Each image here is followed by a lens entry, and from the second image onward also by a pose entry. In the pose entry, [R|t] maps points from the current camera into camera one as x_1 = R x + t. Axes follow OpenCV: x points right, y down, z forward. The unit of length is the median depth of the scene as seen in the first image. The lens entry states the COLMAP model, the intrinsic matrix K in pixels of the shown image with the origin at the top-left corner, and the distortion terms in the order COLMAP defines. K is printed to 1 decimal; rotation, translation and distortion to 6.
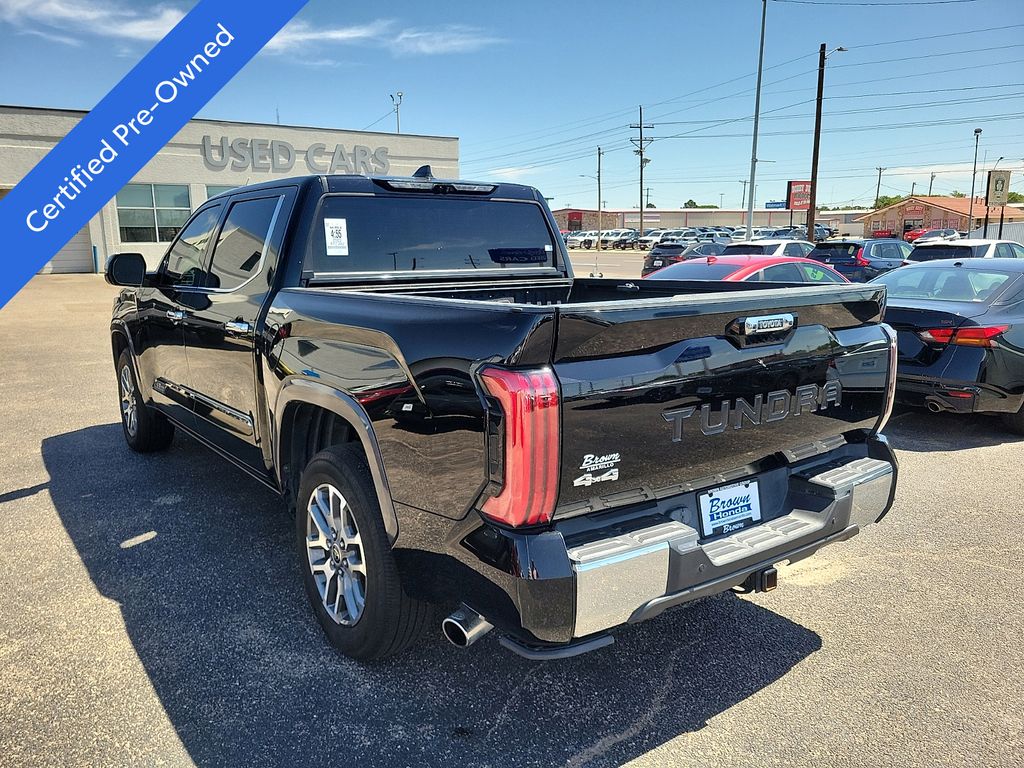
lens RADIAL K [[869.2, 0, 517.7], [0, 869.2, 388.3], [0, 0, 1]] dist [0.053323, -0.060672]
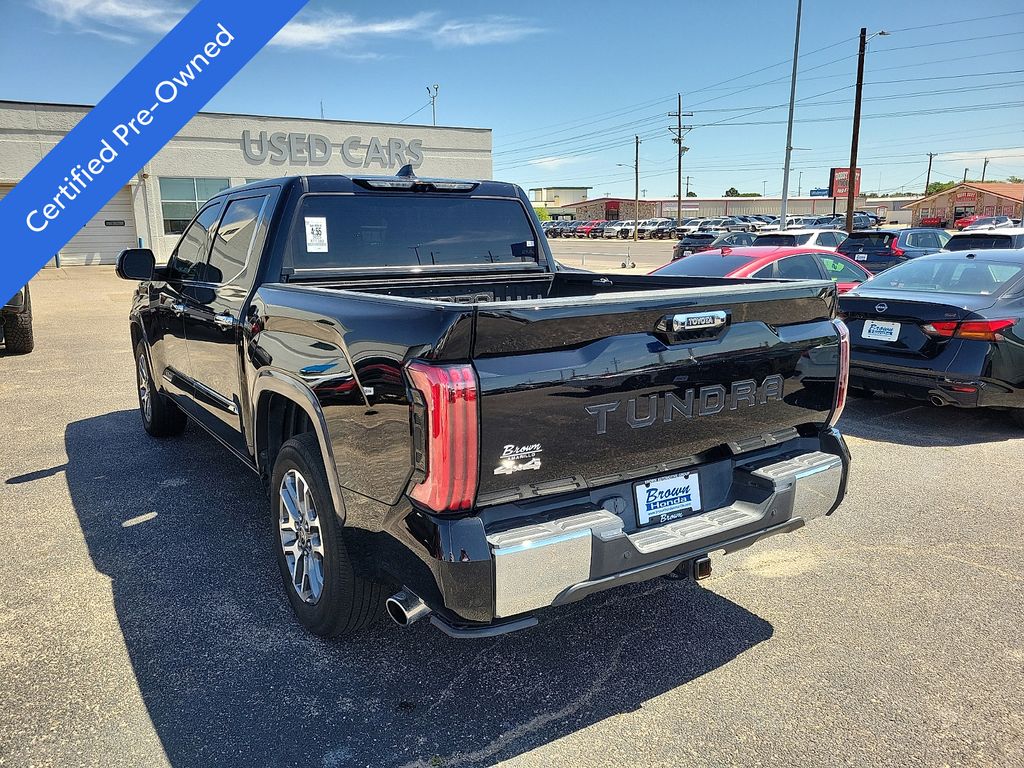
lens RADIAL K [[869.2, 0, 503.8], [0, 869.2, 377.7], [0, 0, 1]] dist [0.053323, -0.060672]
pose [[0.997685, 0.007471, -0.067586, 0.094446], [-0.007417, 0.999972, 0.001056, -0.004140], [0.067592, -0.000552, 0.997713, -0.034159]]
